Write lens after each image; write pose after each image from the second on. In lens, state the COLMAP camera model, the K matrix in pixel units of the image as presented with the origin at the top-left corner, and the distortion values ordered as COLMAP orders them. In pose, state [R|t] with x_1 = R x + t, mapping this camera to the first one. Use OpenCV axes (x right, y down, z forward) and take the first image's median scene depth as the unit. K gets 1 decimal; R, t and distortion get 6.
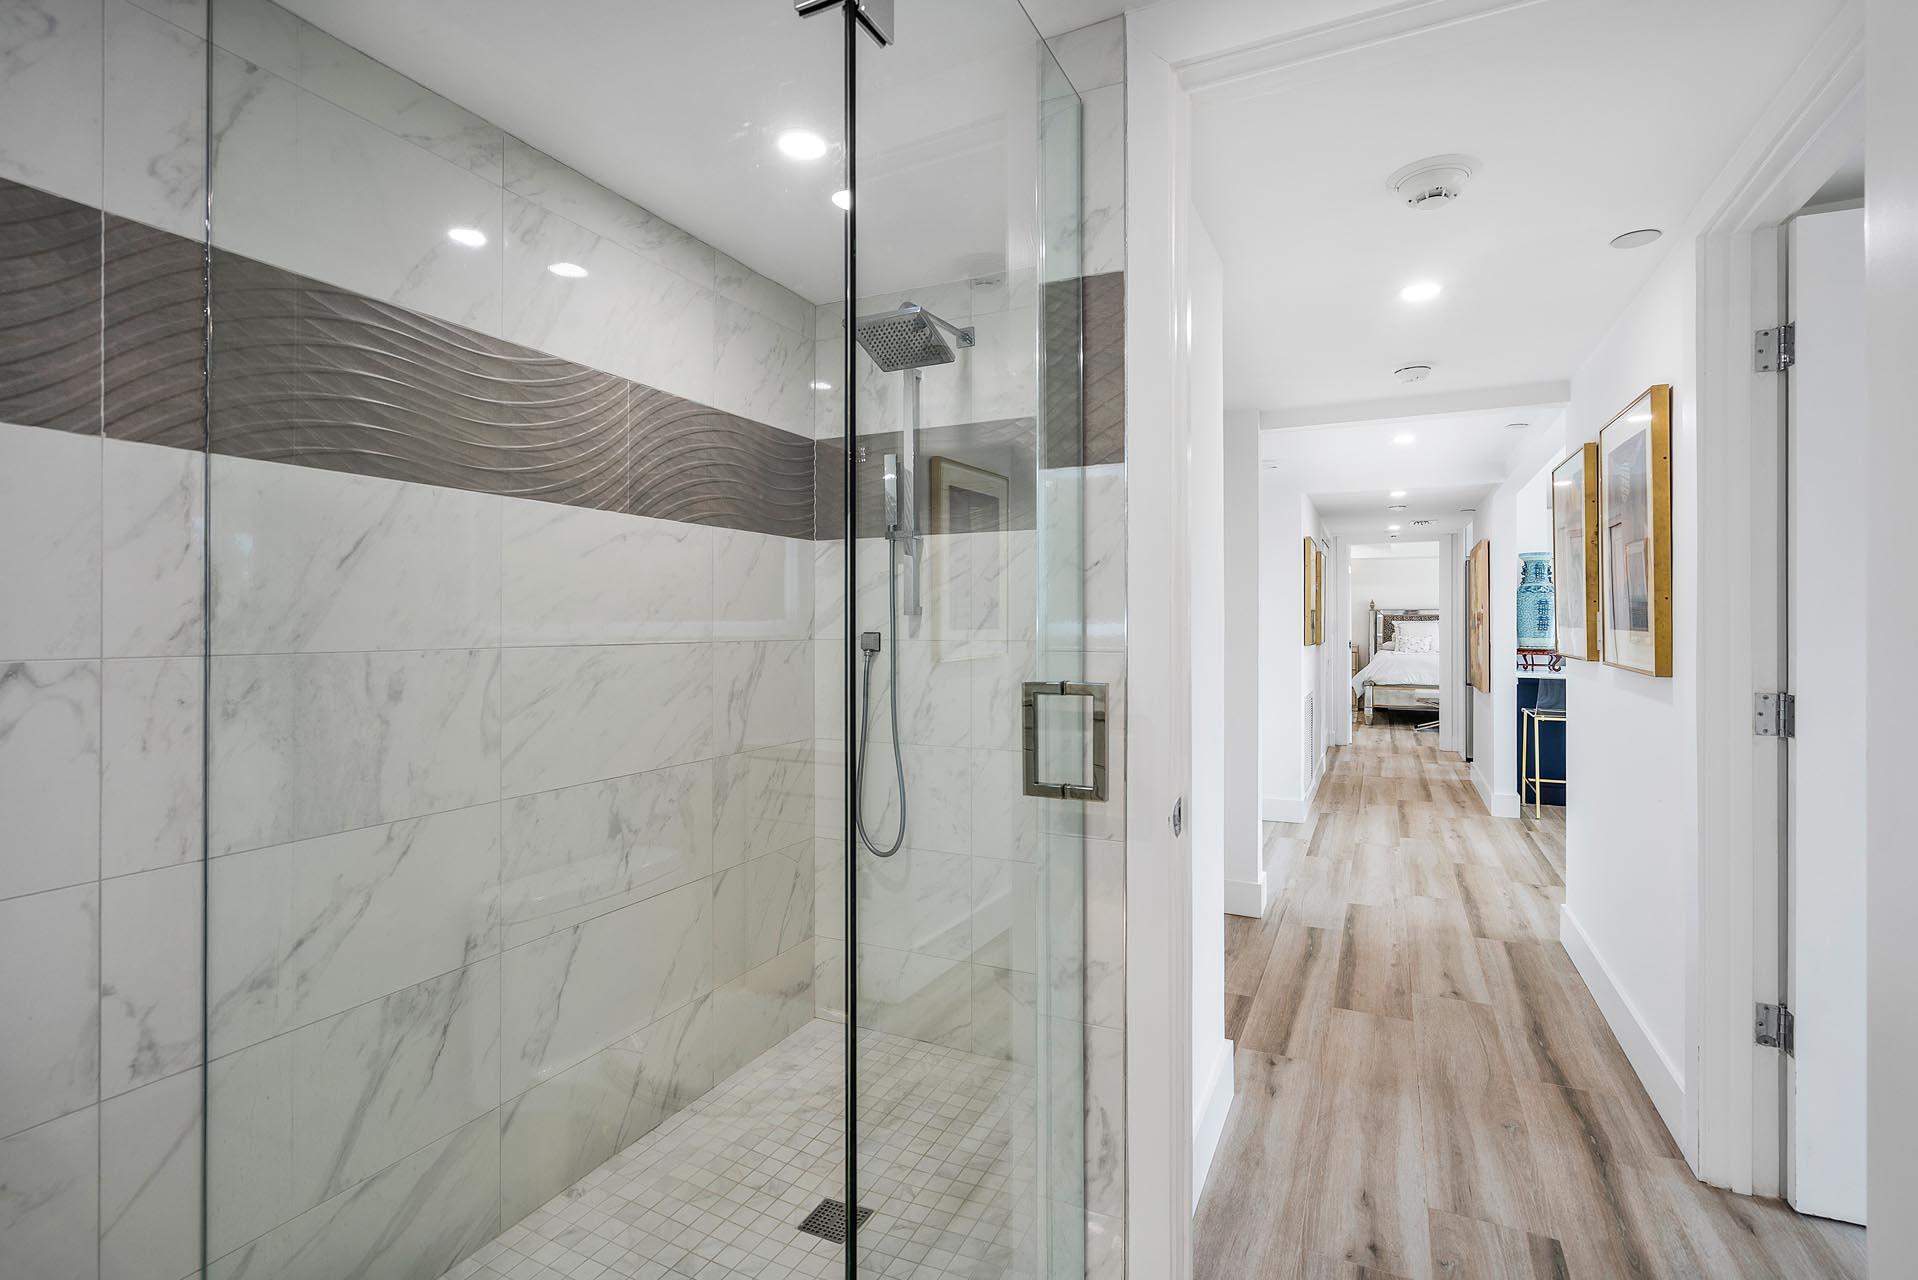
lens RADIAL K [[904.9, 0, 972.3], [0, 904.9, 634.3], [0, 0, 1]] dist [-0.003537, 0.000075]
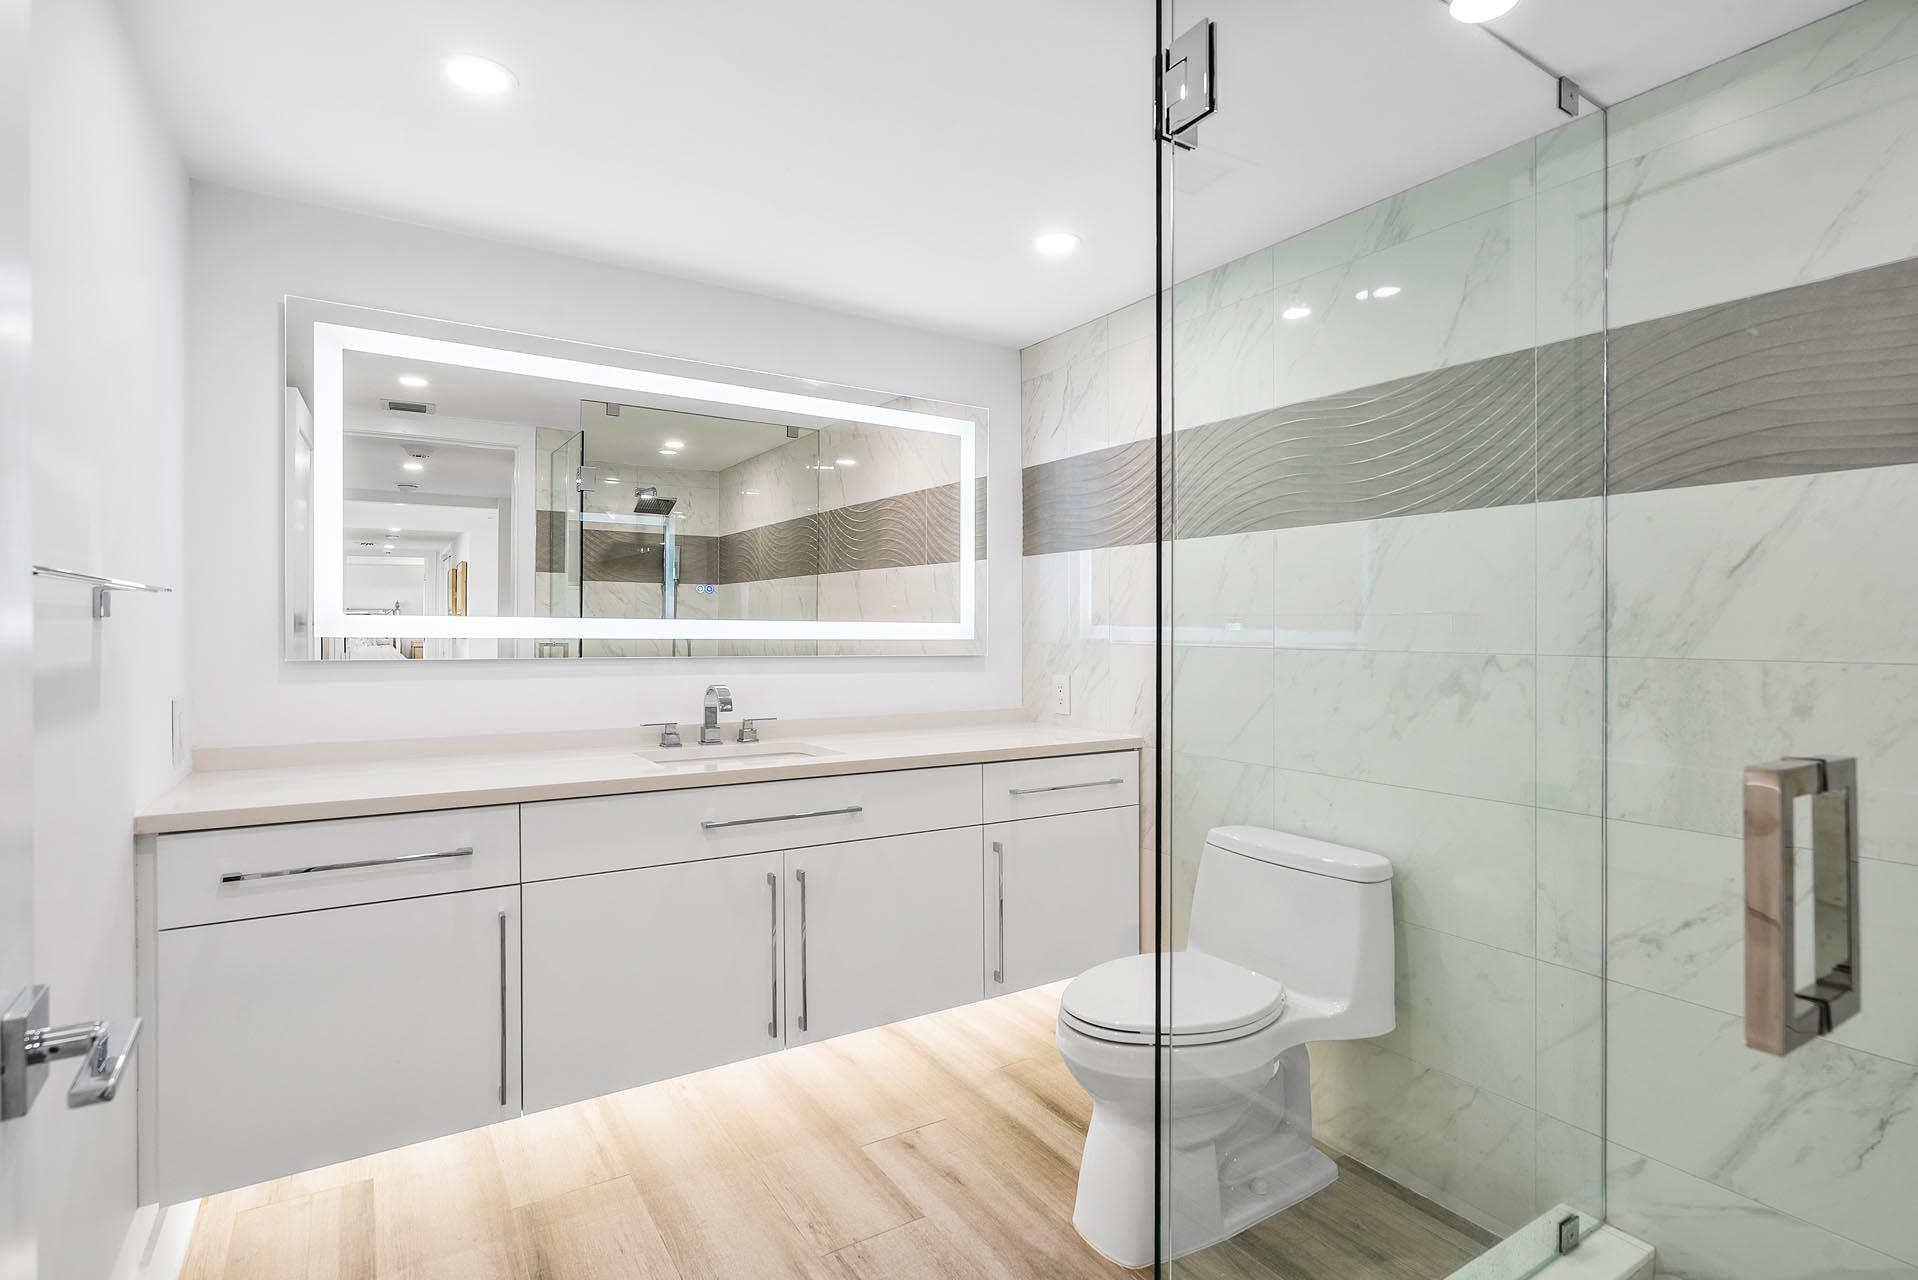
lens RADIAL K [[904.9, 0, 966.5], [0, 904.9, 625.3], [0, 0, 1]] dist [-0.003537, 0.000075]
pose [[-0.545192, 0.009420, -0.838258, 0.687640], [-0.000240, 0.999935, 0.011393, -0.033891], [0.838311, 0.006413, -0.545154, 0.927143]]
